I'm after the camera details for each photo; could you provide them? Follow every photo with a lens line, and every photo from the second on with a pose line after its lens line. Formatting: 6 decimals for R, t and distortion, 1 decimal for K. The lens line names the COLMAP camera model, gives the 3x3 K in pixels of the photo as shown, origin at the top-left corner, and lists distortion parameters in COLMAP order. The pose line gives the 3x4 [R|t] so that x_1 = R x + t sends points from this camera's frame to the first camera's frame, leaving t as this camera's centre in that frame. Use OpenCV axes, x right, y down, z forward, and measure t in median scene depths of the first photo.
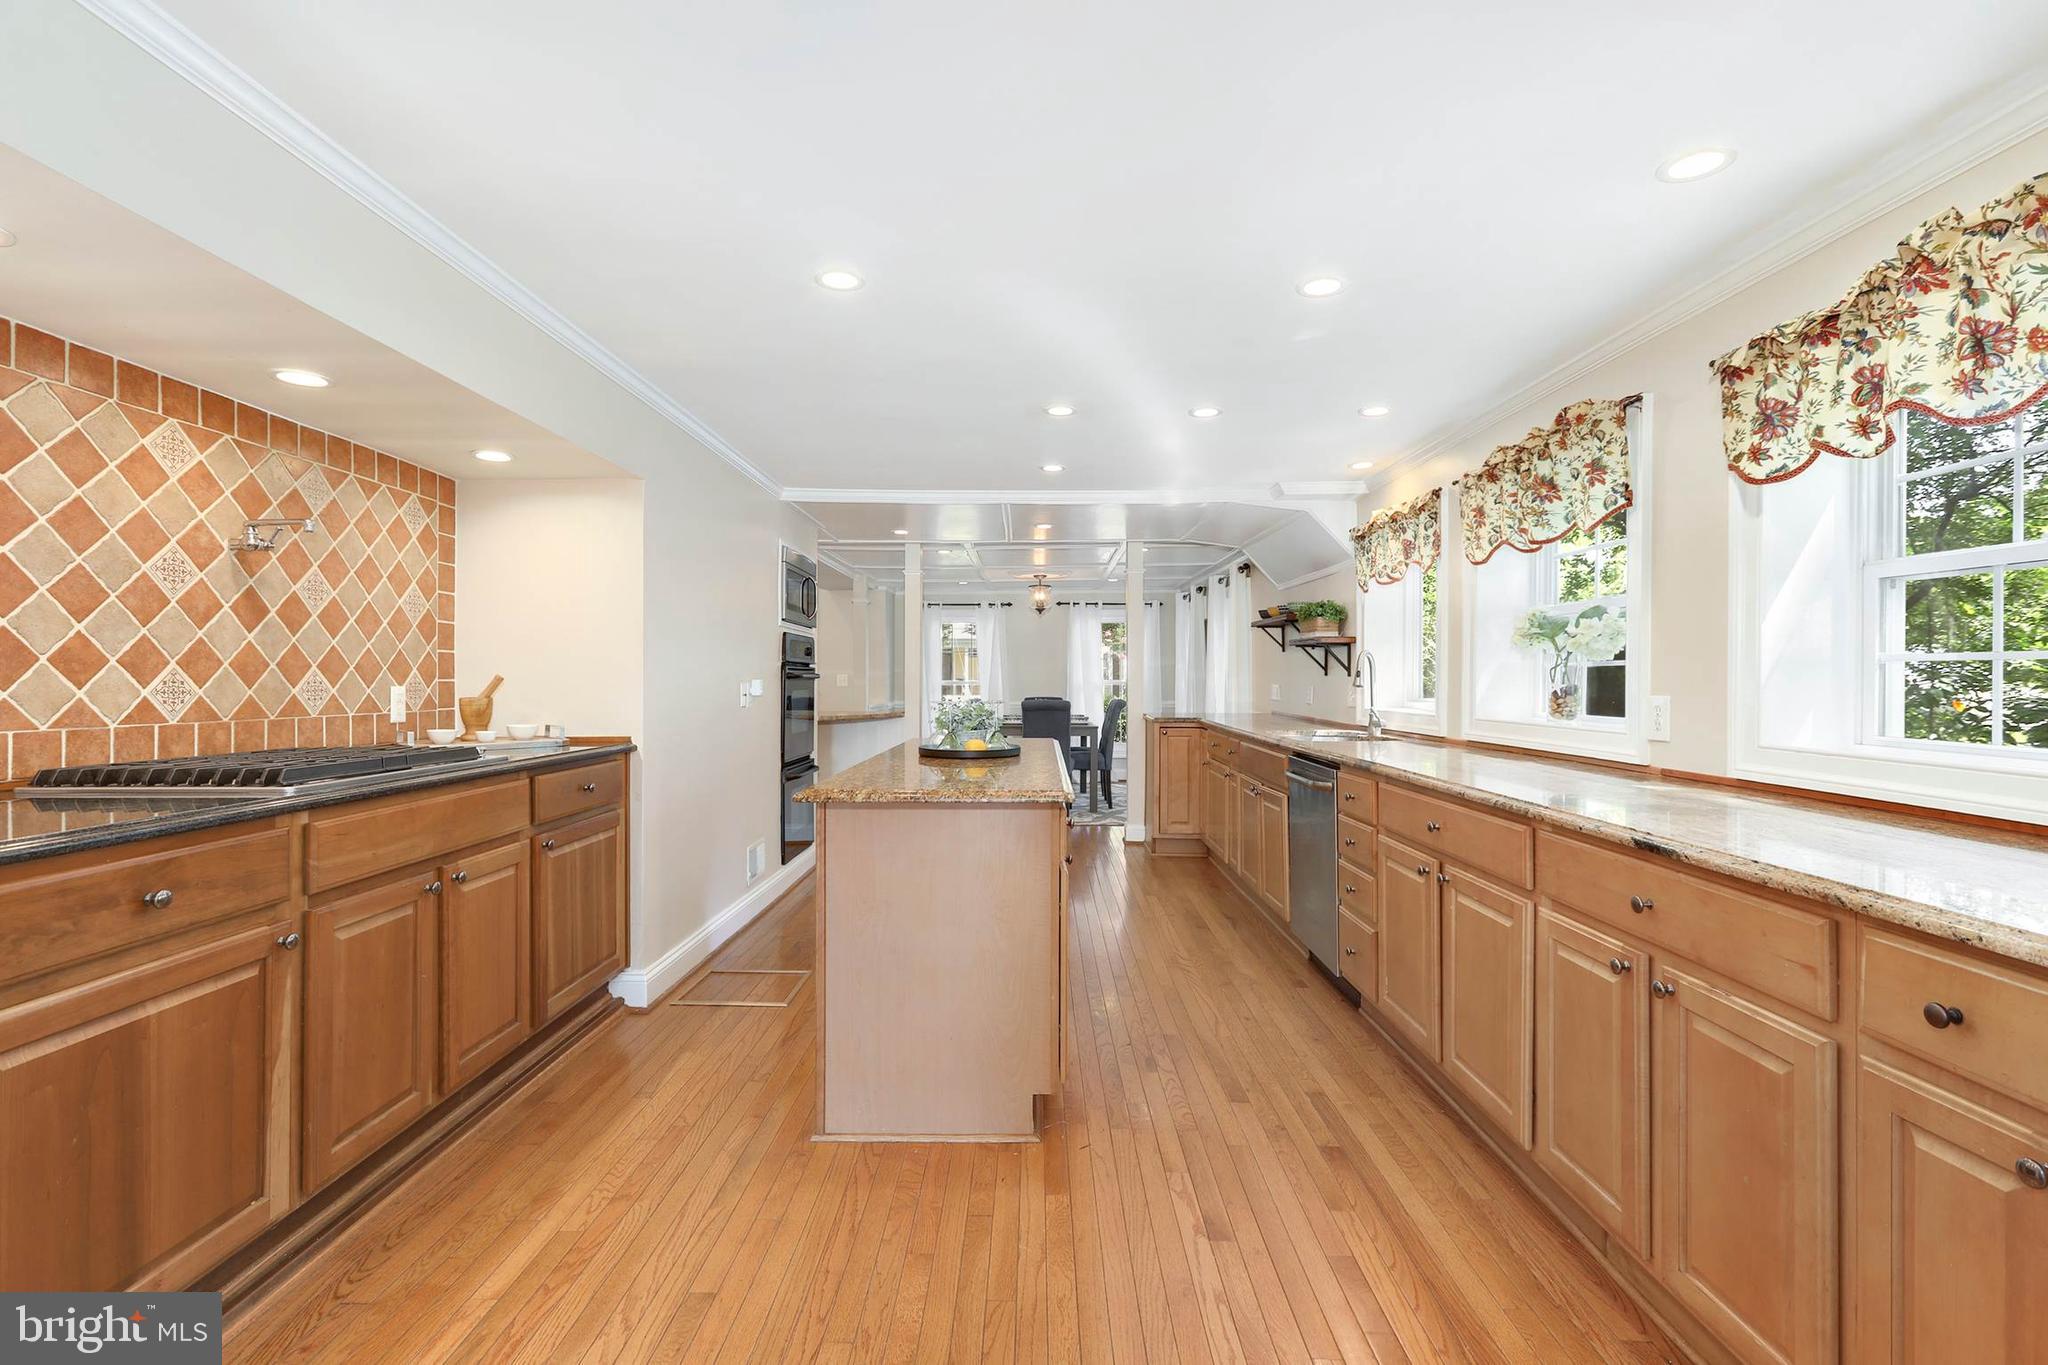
lens RADIAL K [[919.5, 0, 1024.0], [0, 919.5, 682.5], [0, 0, 1]] dist [0.000726, 0.000138]
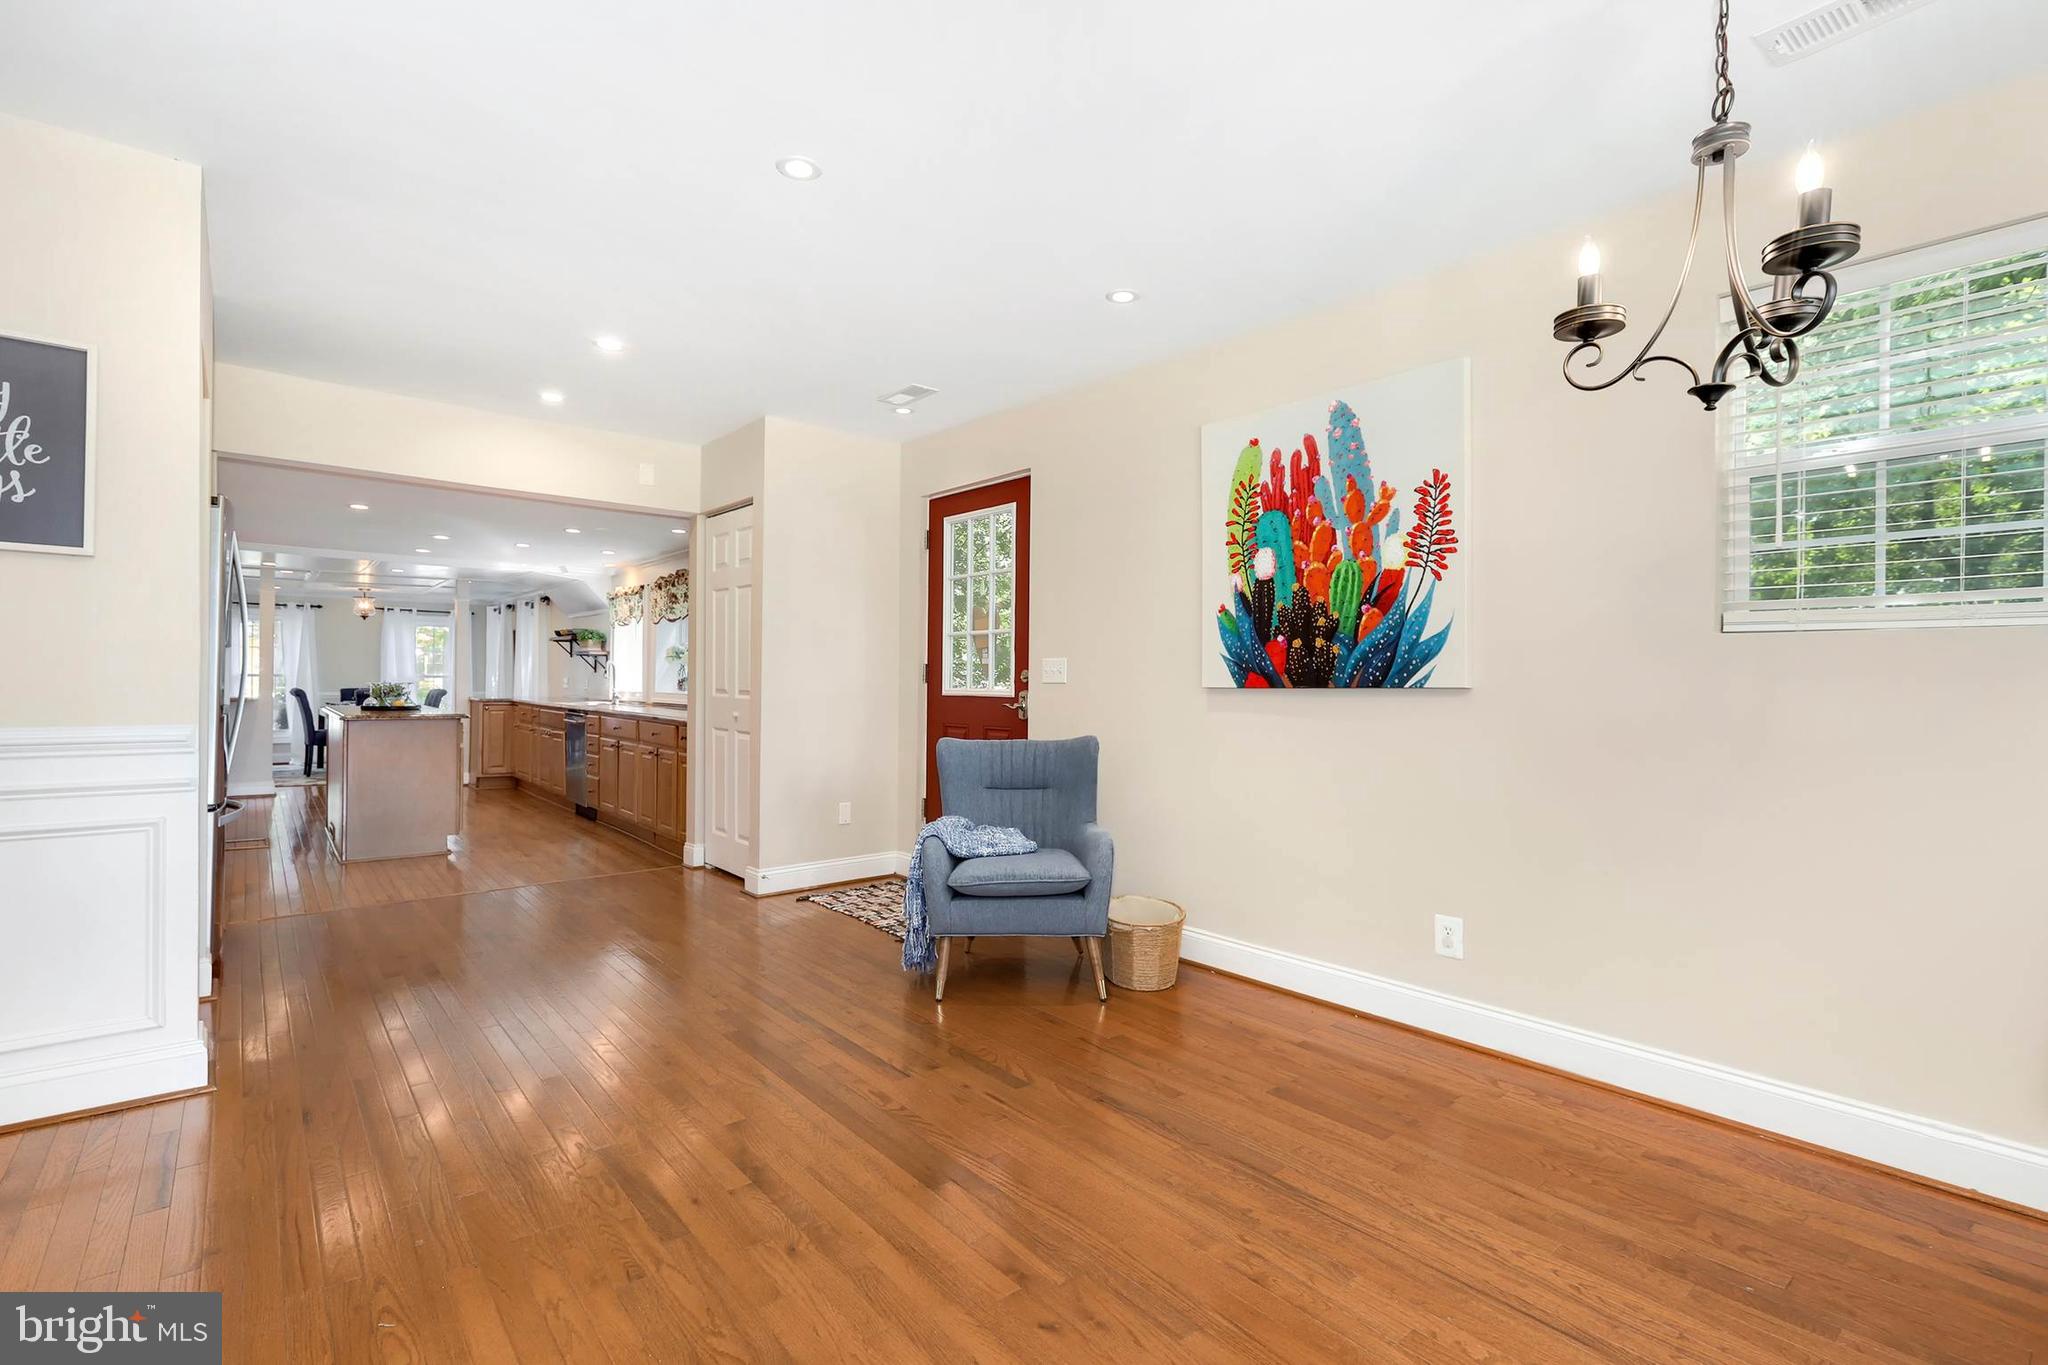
lens RADIAL K [[930.3, 0, 1024.0], [0, 930.3, 682.5], [0, 0, 1]] dist [0.000195, -0.000034]
pose [[0.761822, 0.006583, 0.647753, -0.407014], [-0.007850, 0.999969, -0.000930, 0.013243], [-0.647739, -0.004376, 0.761850, -1.834528]]
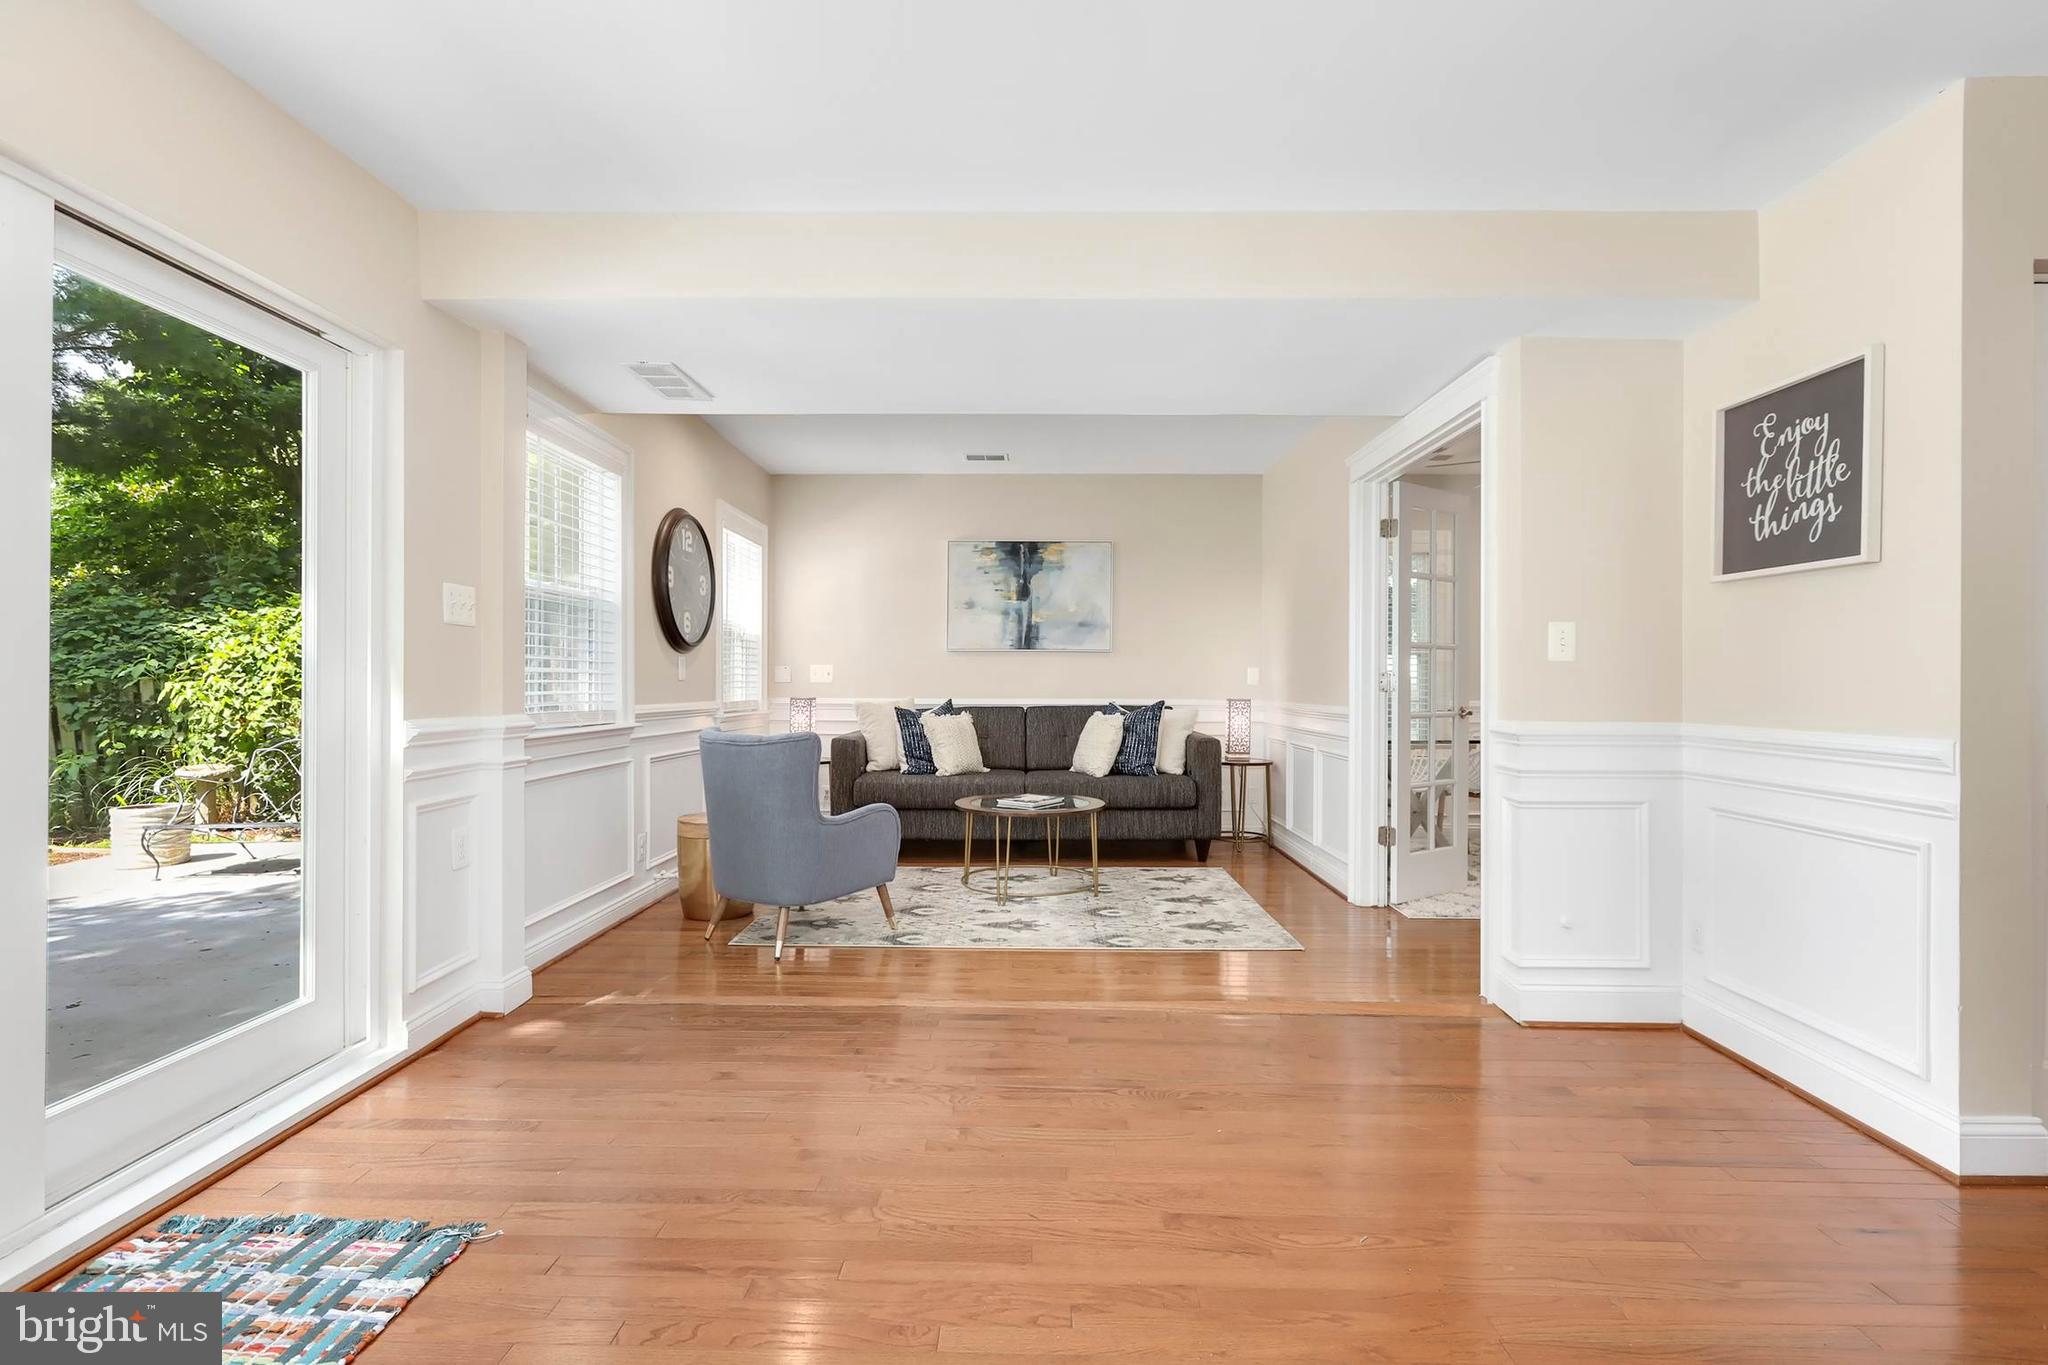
lens RADIAL K [[919.5, 0, 1024.0], [0, 919.5, 682.5], [0, 0, 1]] dist [0.000726, 0.000138]
pose [[-0.007994, 0.003681, -0.999961, 0.373774], [-0.007123, 0.999968, 0.003738, 0.015615], [0.999943, 0.007152, -0.007968, -1.364828]]
